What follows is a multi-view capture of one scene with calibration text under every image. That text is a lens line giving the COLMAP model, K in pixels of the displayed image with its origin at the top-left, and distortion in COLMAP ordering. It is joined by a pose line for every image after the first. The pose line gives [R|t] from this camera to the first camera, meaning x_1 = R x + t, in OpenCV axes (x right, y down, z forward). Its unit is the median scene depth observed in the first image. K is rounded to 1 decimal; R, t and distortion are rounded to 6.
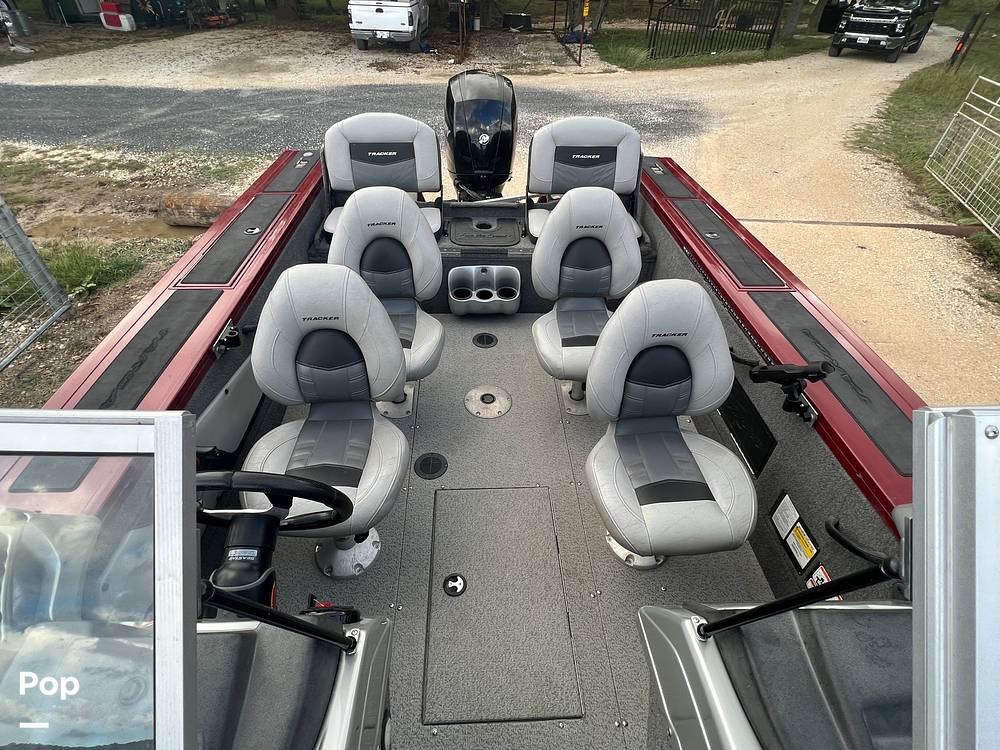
lens RADIAL K [[492.7, 0, 493.0], [0, 492.7, 375.0], [0, 0, 1]] dist [0.001310, 0.000355]
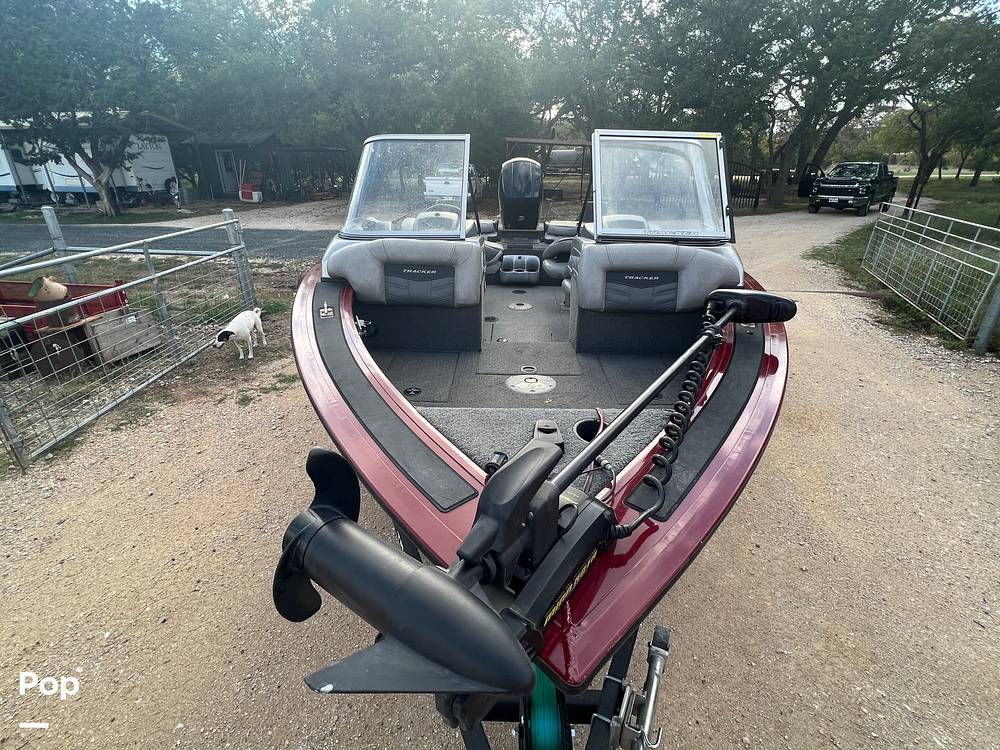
lens RADIAL K [[492.7, 0, 493.0], [0, 492.7, 375.0], [0, 0, 1]] dist [0.001310, 0.000355]
pose [[0.996877, 0.018143, -0.076862, 0.007025], [-0.039528, 0.957200, -0.286715, 0.166269], [0.068370, 0.288858, 0.954927, -0.141786]]
